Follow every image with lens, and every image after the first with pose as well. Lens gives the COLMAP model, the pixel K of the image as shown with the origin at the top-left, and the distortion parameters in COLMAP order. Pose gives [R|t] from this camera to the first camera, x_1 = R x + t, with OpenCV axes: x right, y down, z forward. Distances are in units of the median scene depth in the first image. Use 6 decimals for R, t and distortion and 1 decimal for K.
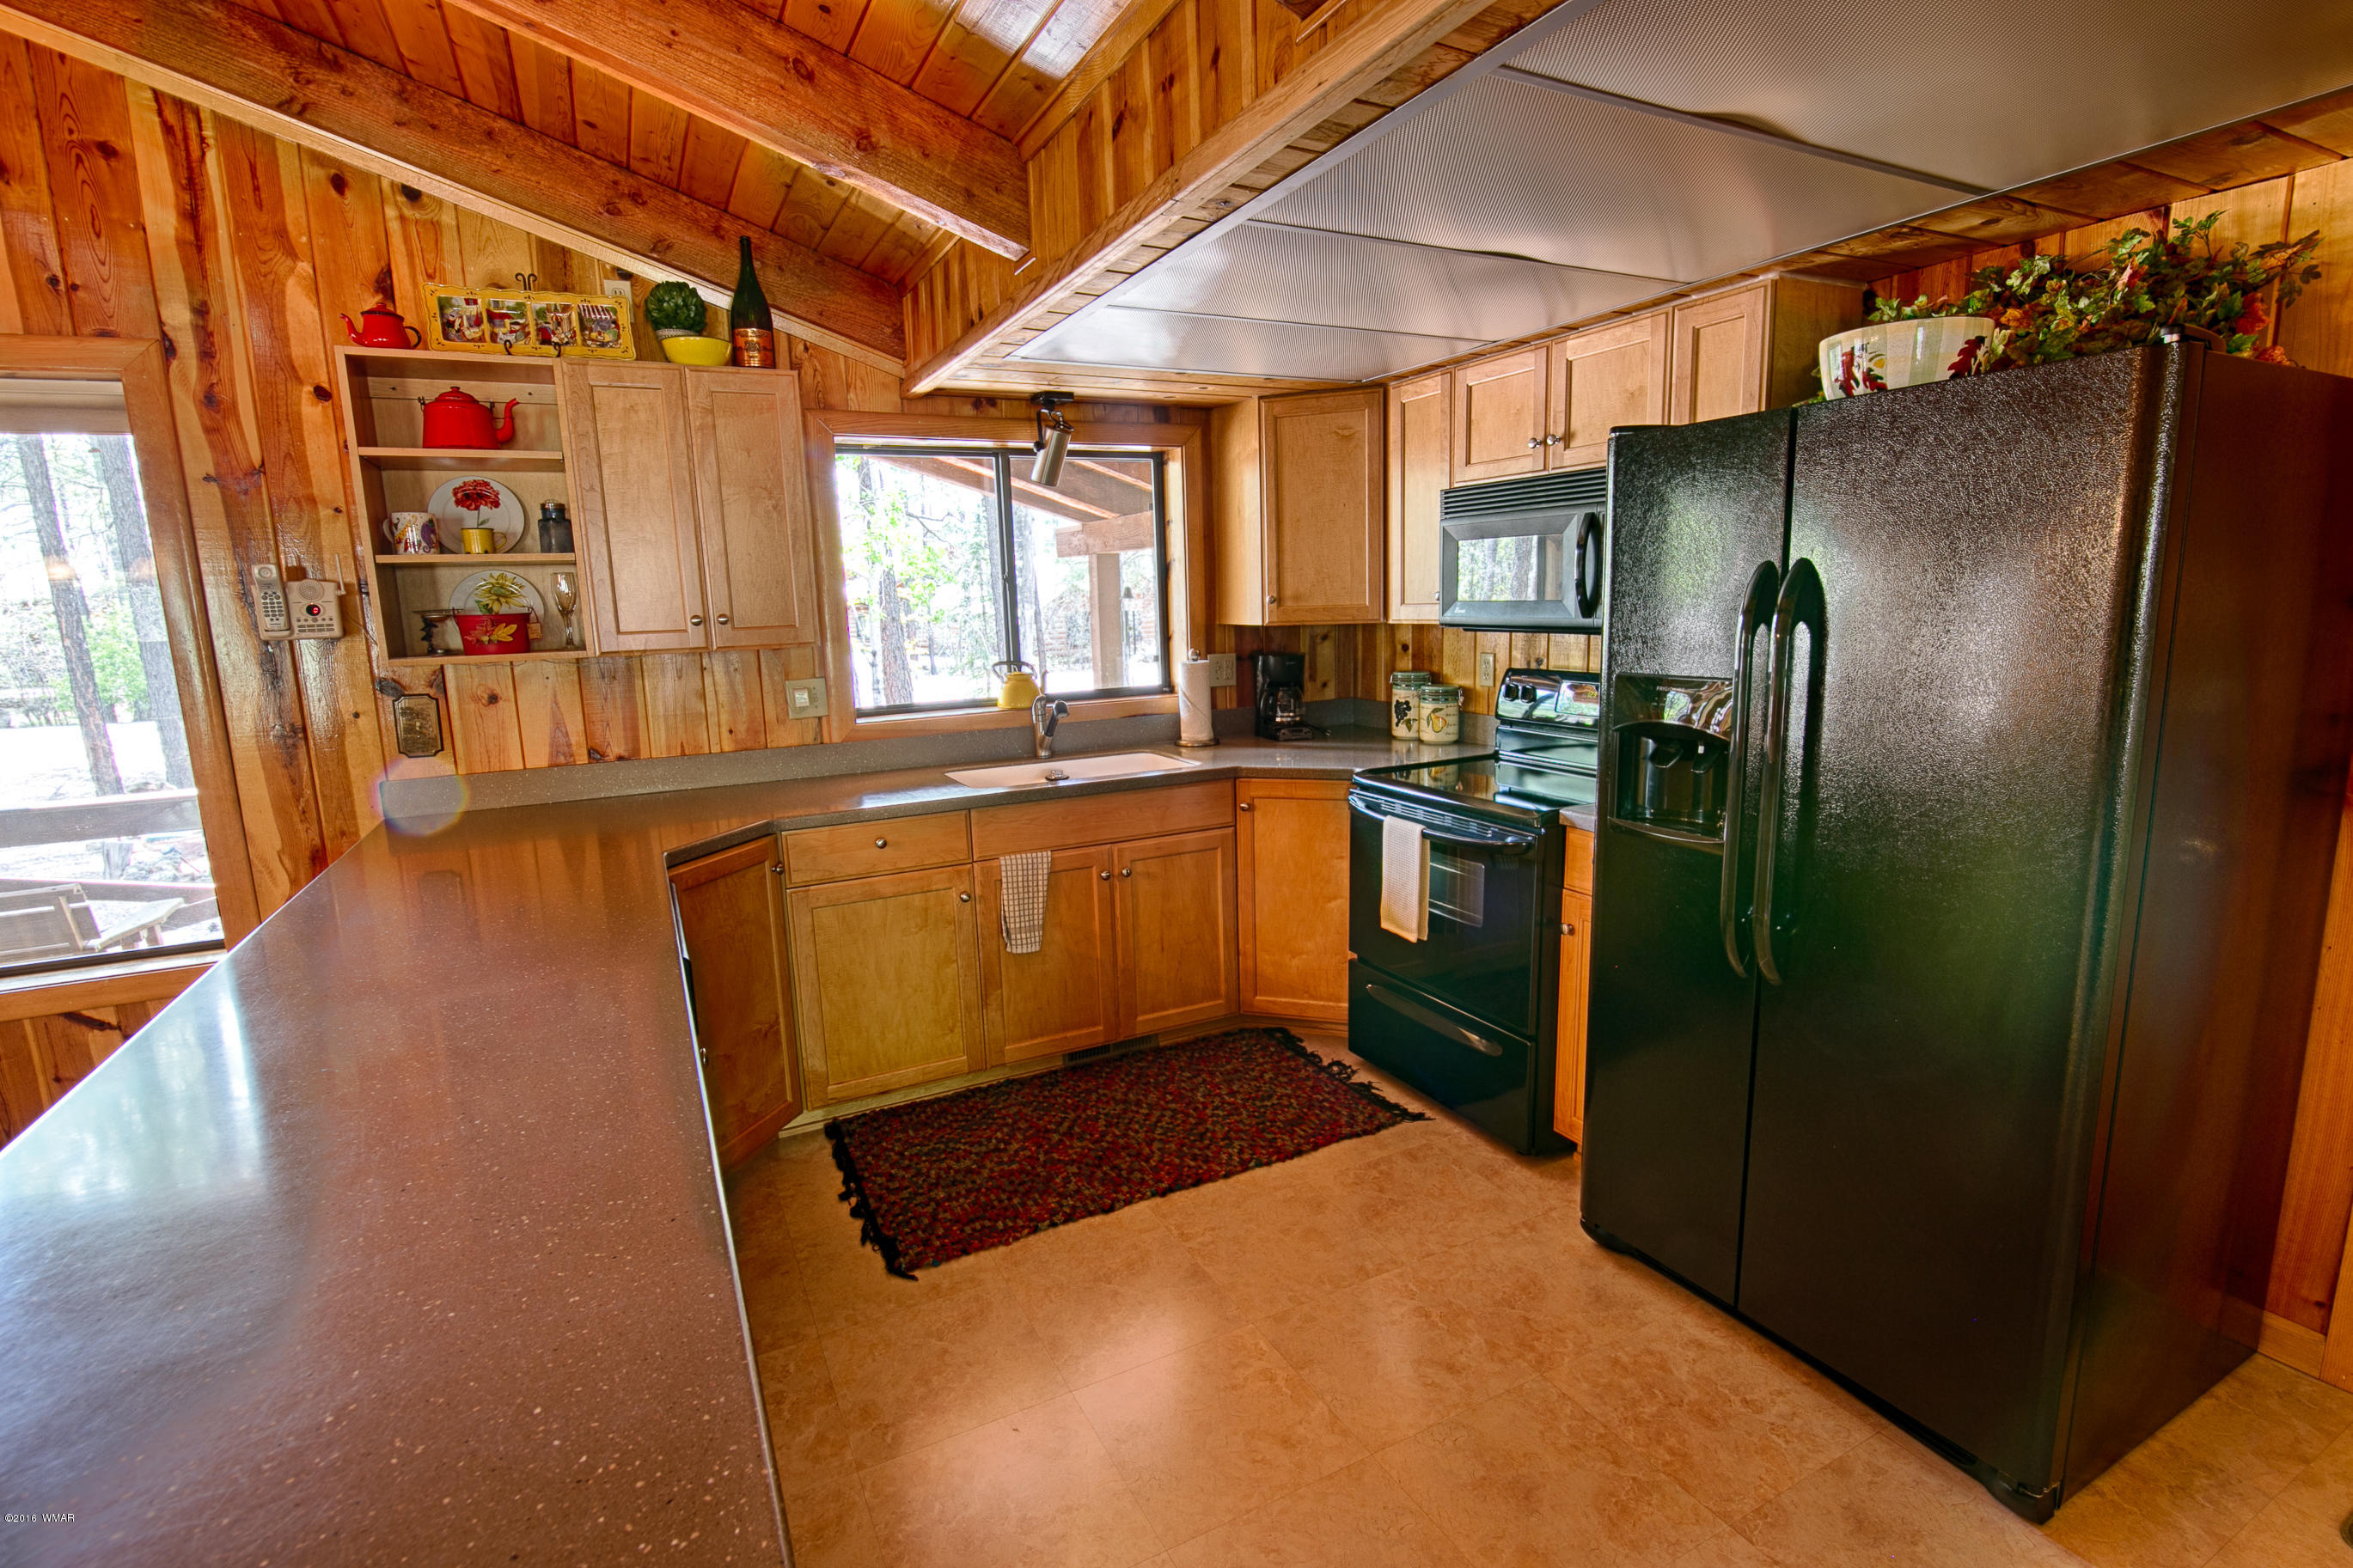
lens RADIAL K [[1072.5, 0, 1162.4], [0, 1072.5, 780.5], [0, 0, 1]] dist [-0.014672, 0.000152]
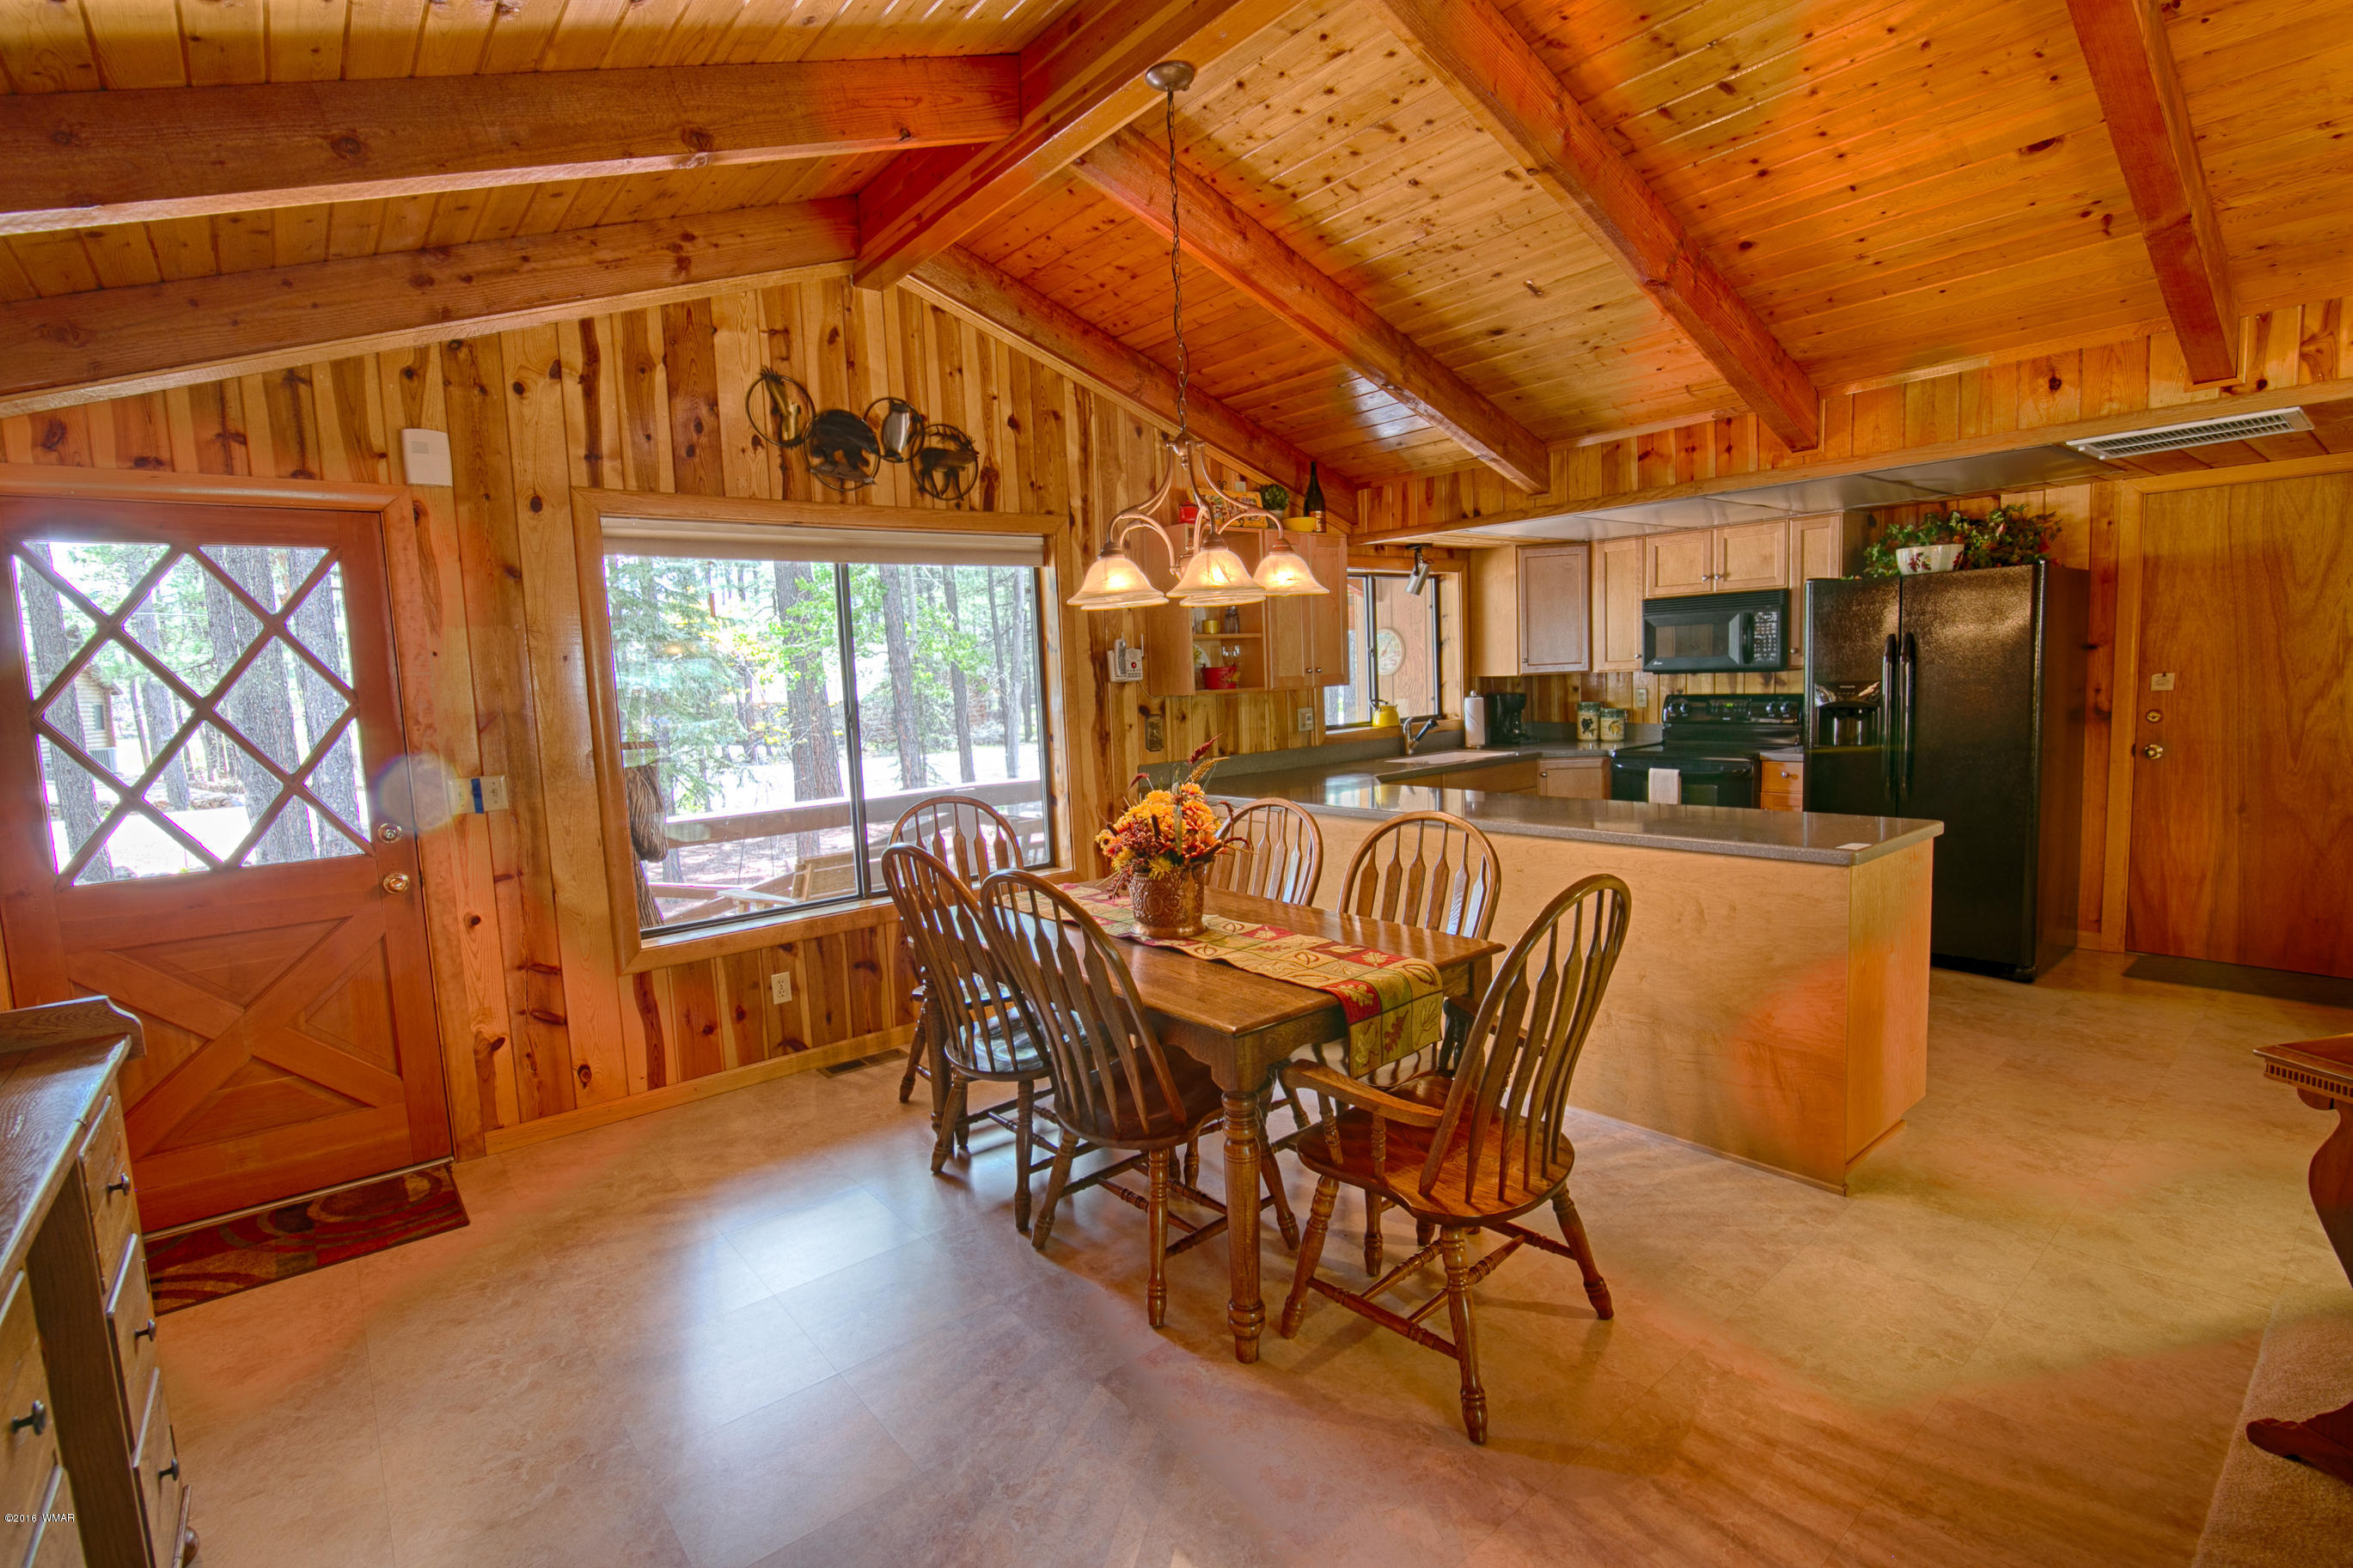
lens RADIAL K [[1072.5, 0, 1162.4], [0, 1072.5, 780.5], [0, 0, 1]] dist [-0.014672, 0.000152]
pose [[0.975722, -0.034416, 0.216292, -1.002524], [0.050919, 0.996162, -0.071191, 0.137652], [-0.213012, 0.080476, 0.973730, -0.635885]]
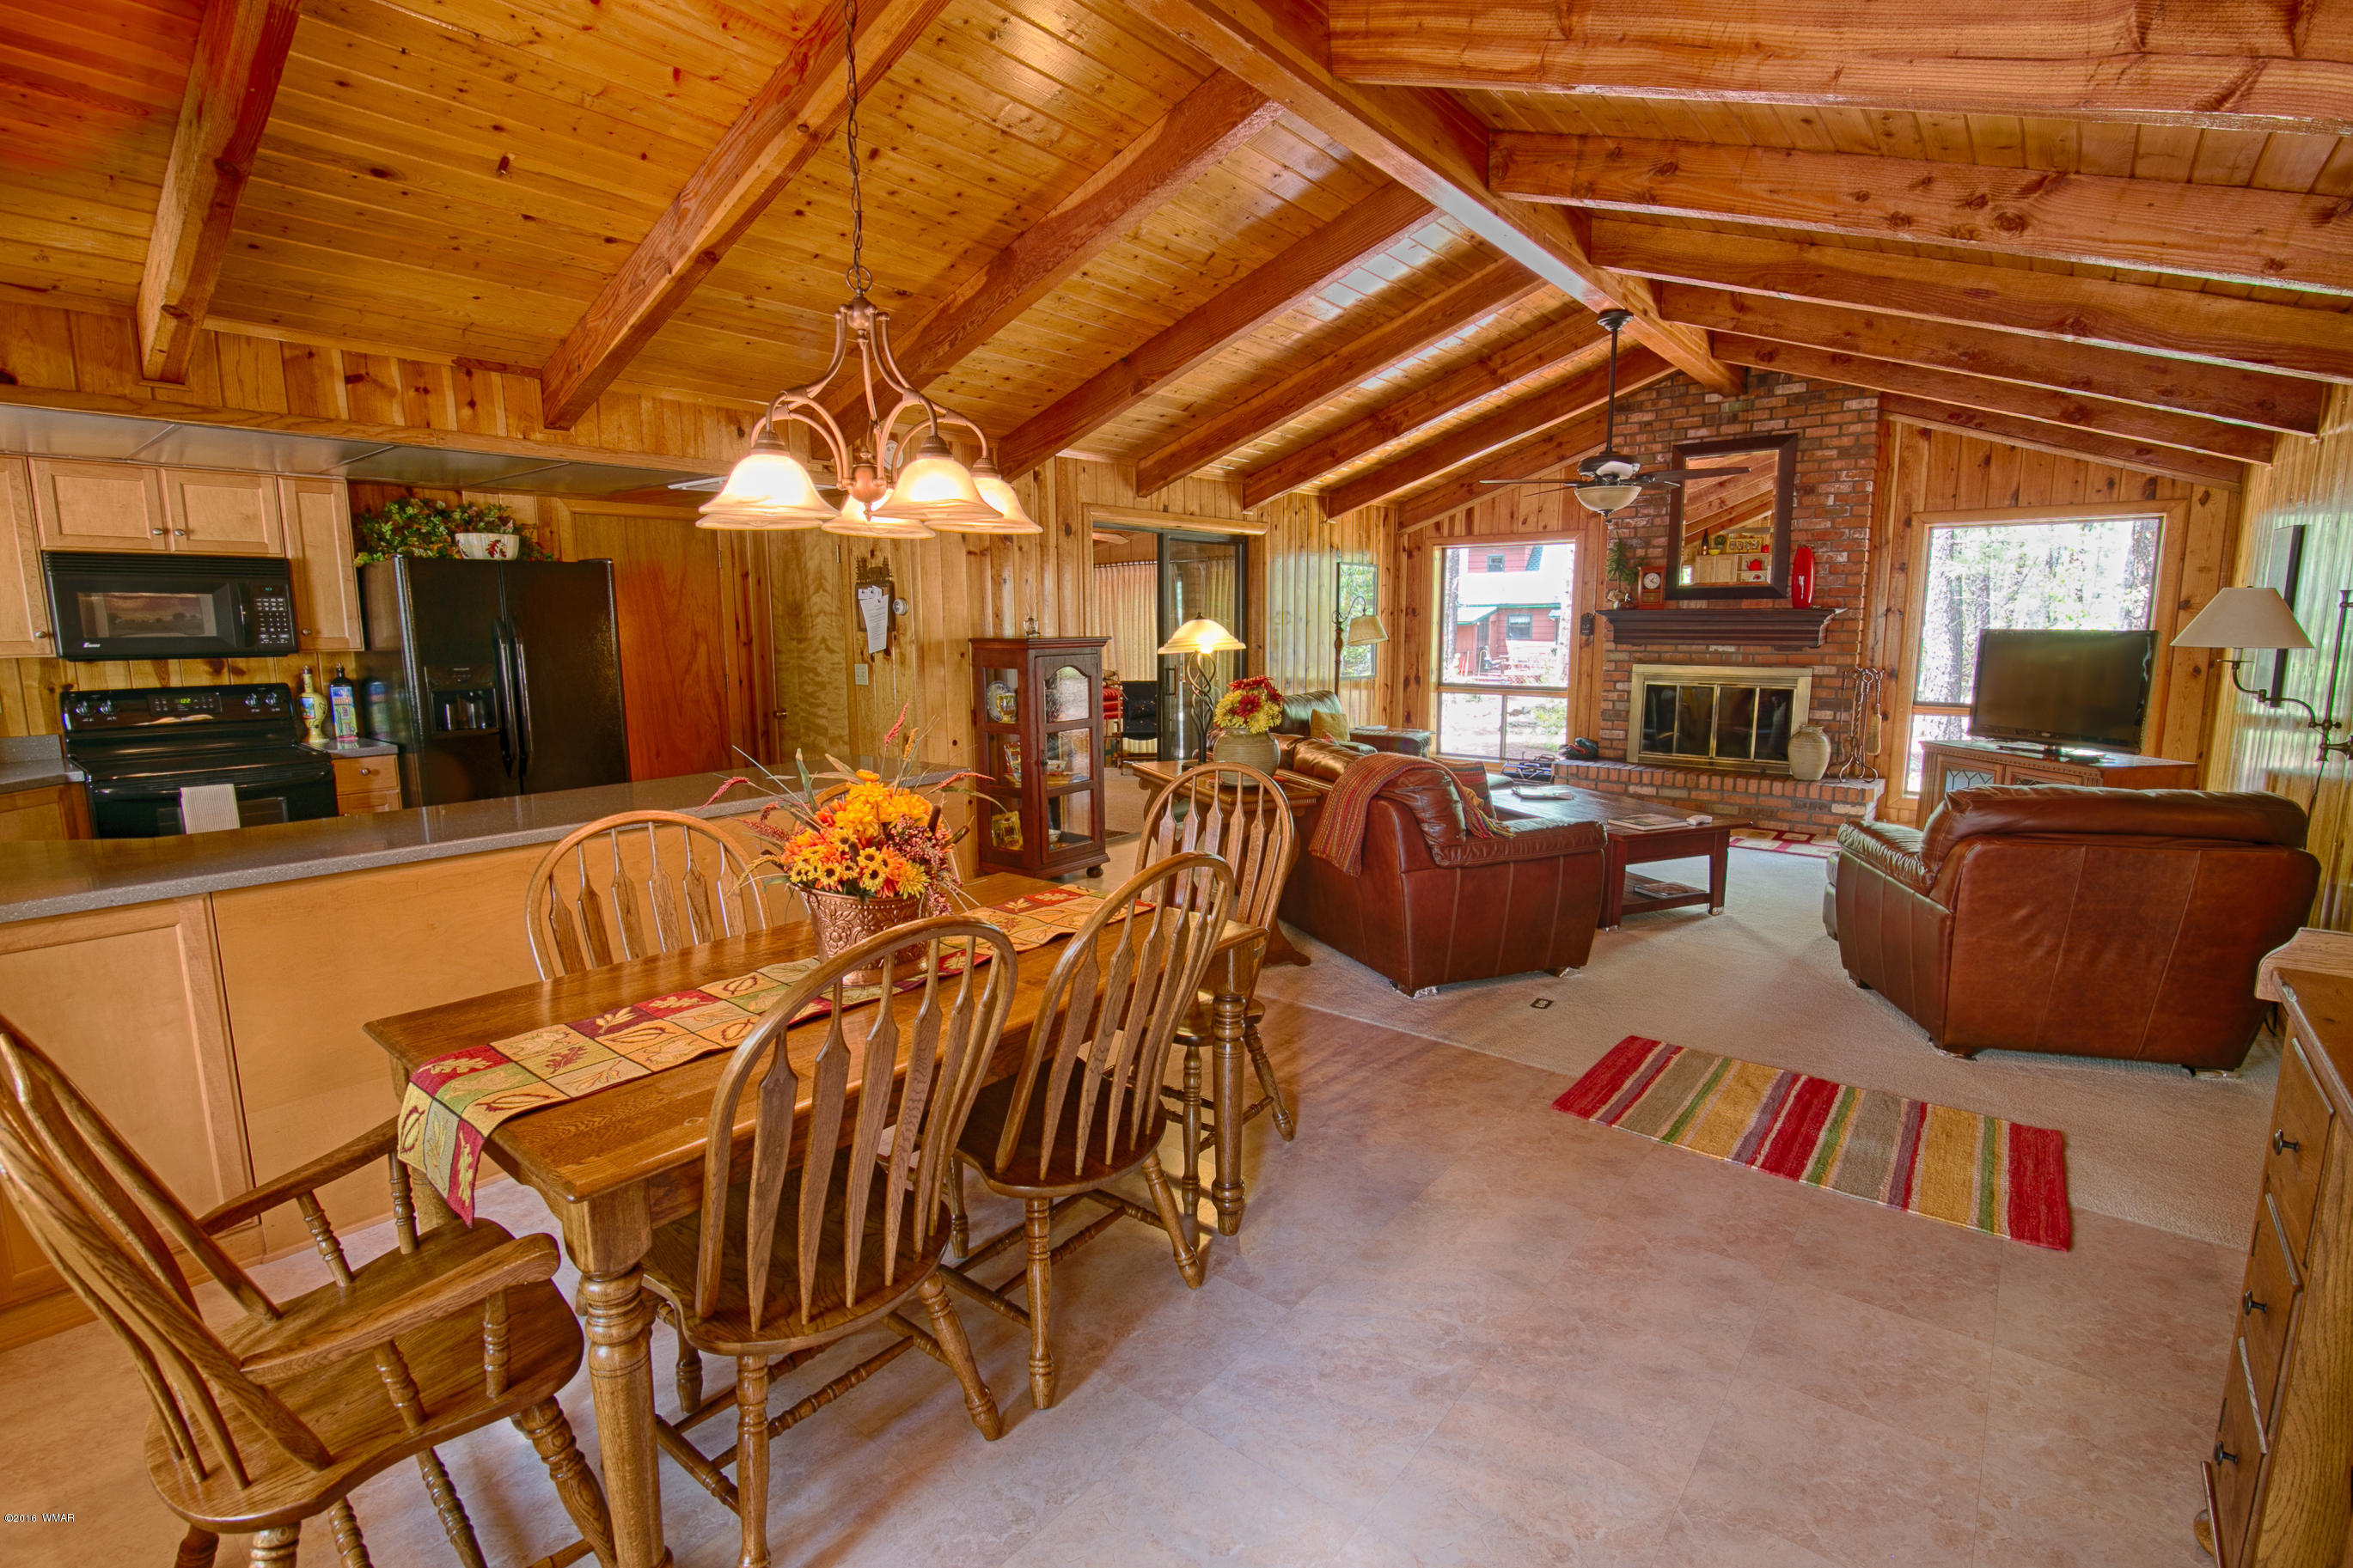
lens RADIAL K [[1072.5, 0, 1162.4], [0, 1072.5, 780.5], [0, 0, 1]] dist [-0.014672, 0.000152]
pose [[-0.422506, -0.103931, 0.900382, -1.491777], [0.172381, 0.966057, 0.192402, -0.023114], [-0.889817, 0.236500, -0.390249, 0.387660]]
